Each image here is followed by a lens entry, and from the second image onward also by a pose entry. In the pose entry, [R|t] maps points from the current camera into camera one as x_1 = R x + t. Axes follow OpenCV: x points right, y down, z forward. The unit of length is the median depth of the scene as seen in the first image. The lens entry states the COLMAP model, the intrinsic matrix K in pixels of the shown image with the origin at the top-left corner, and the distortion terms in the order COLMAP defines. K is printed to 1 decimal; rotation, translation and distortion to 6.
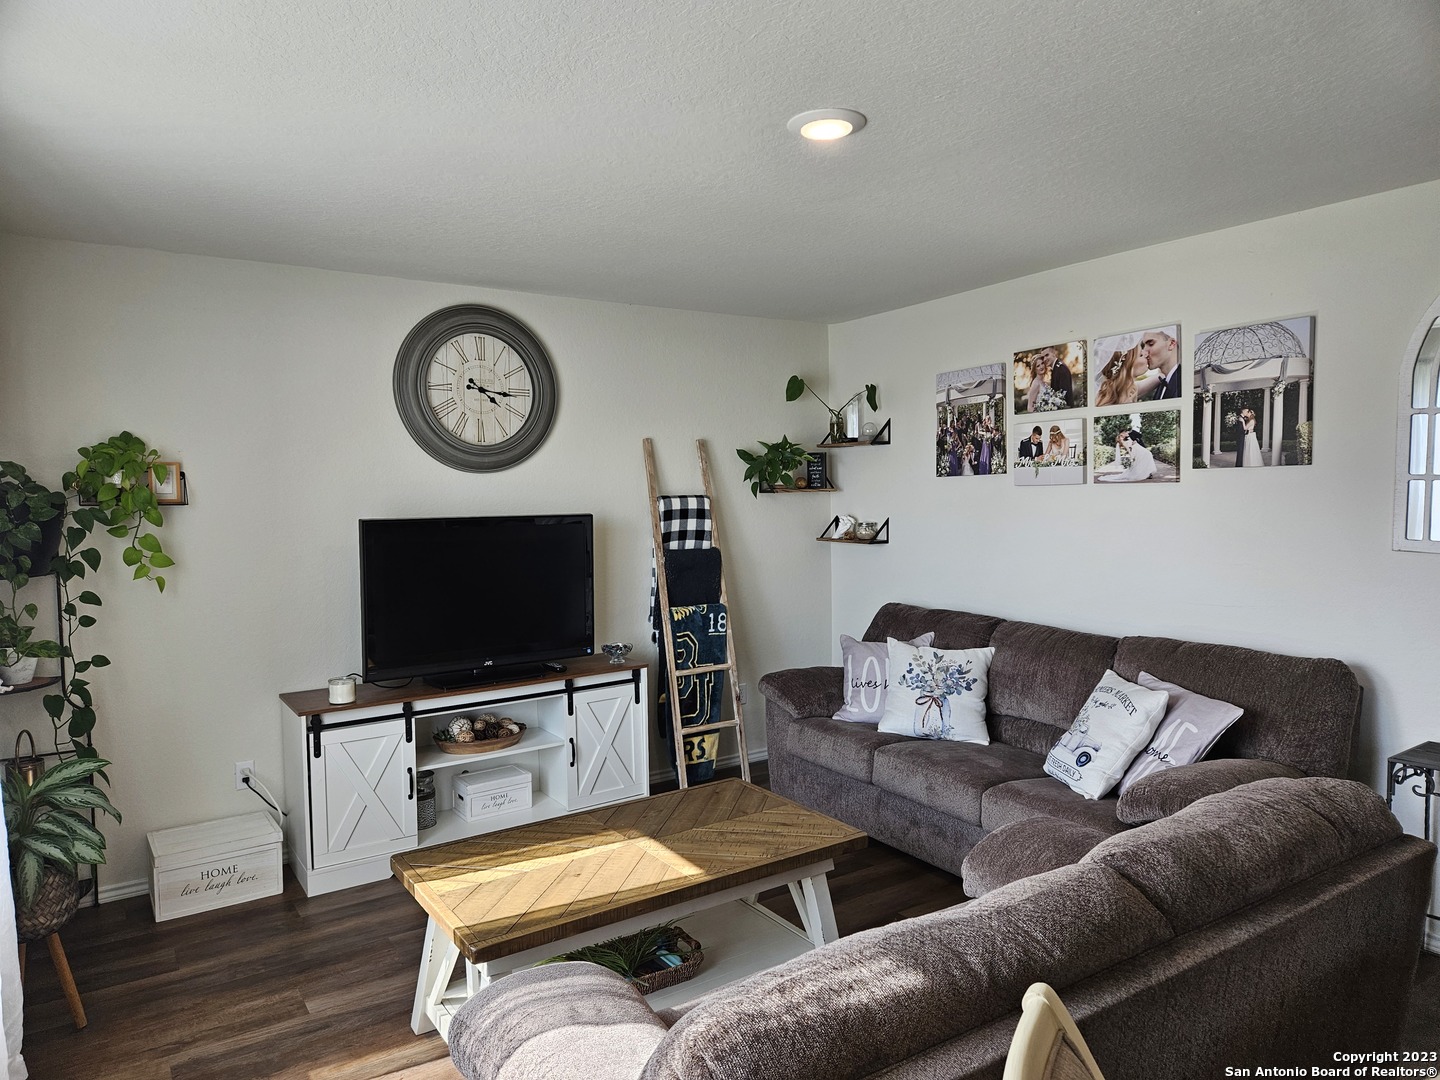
lens RADIAL K [[949.6, 0, 721.9], [0, 949.6, 539.0], [0, 0, 1]] dist [0.075822, -0.054270]
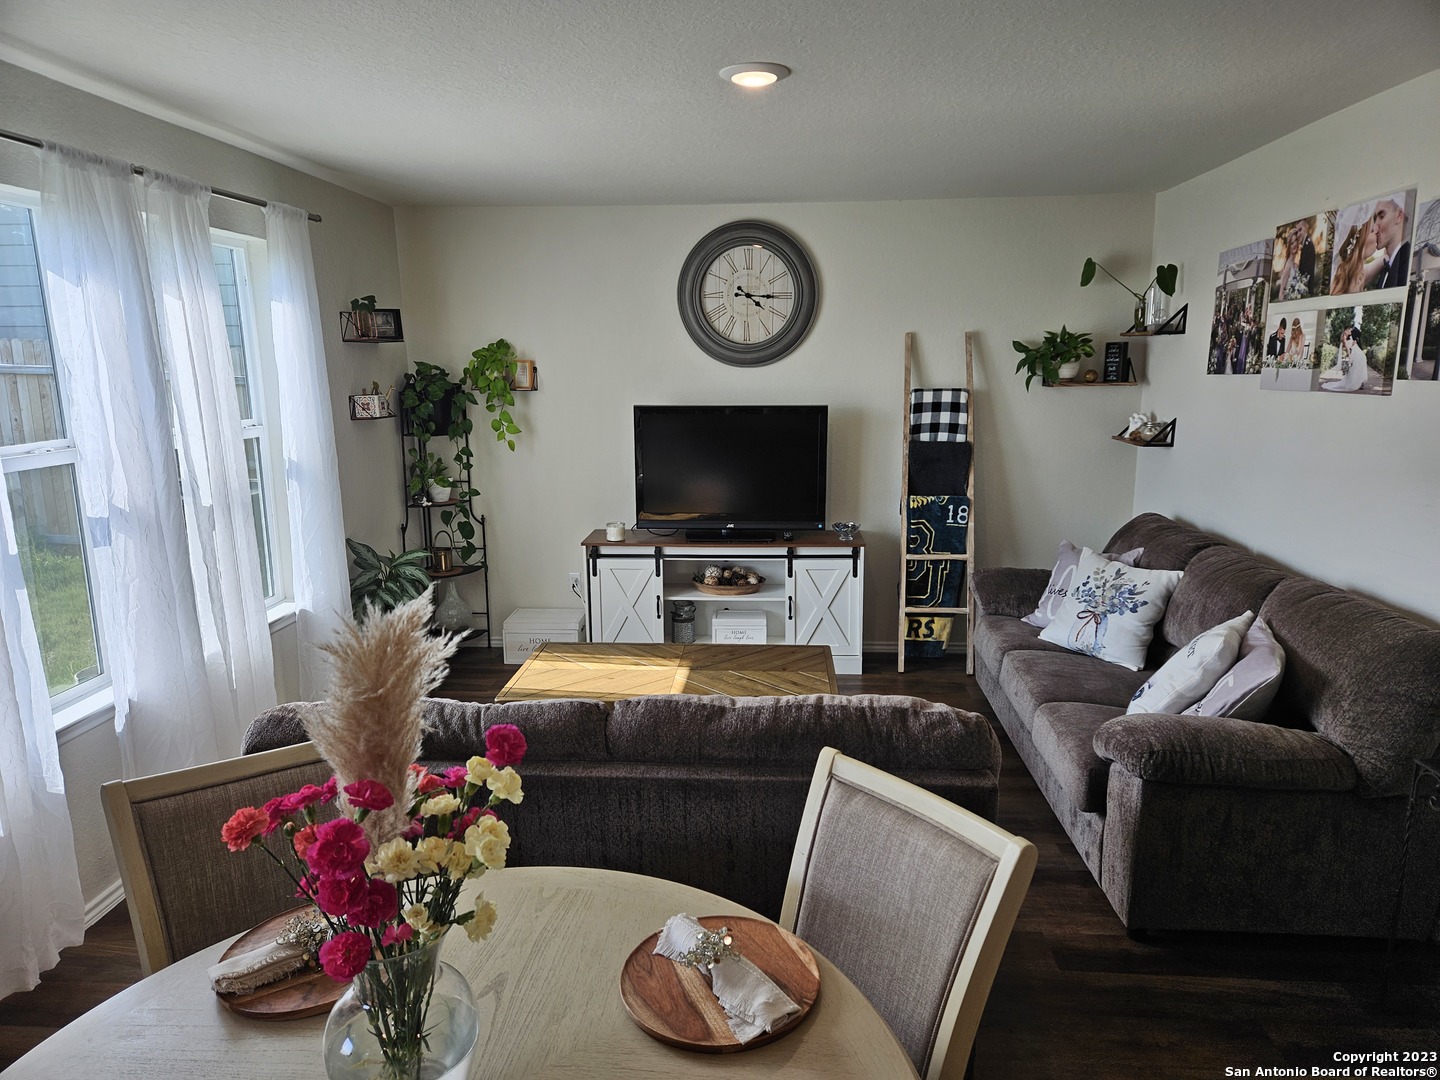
lens RADIAL K [[949.6, 0, 706.2], [0, 949.6, 541.3], [0, 0, 1]] dist [0.075822, -0.054270]
pose [[0.792774, 0.123989, -0.596771, 0.457369], [-0.037848, 0.987216, 0.154831, -0.038010], [0.608339, -0.100159, 0.787332, 0.012993]]
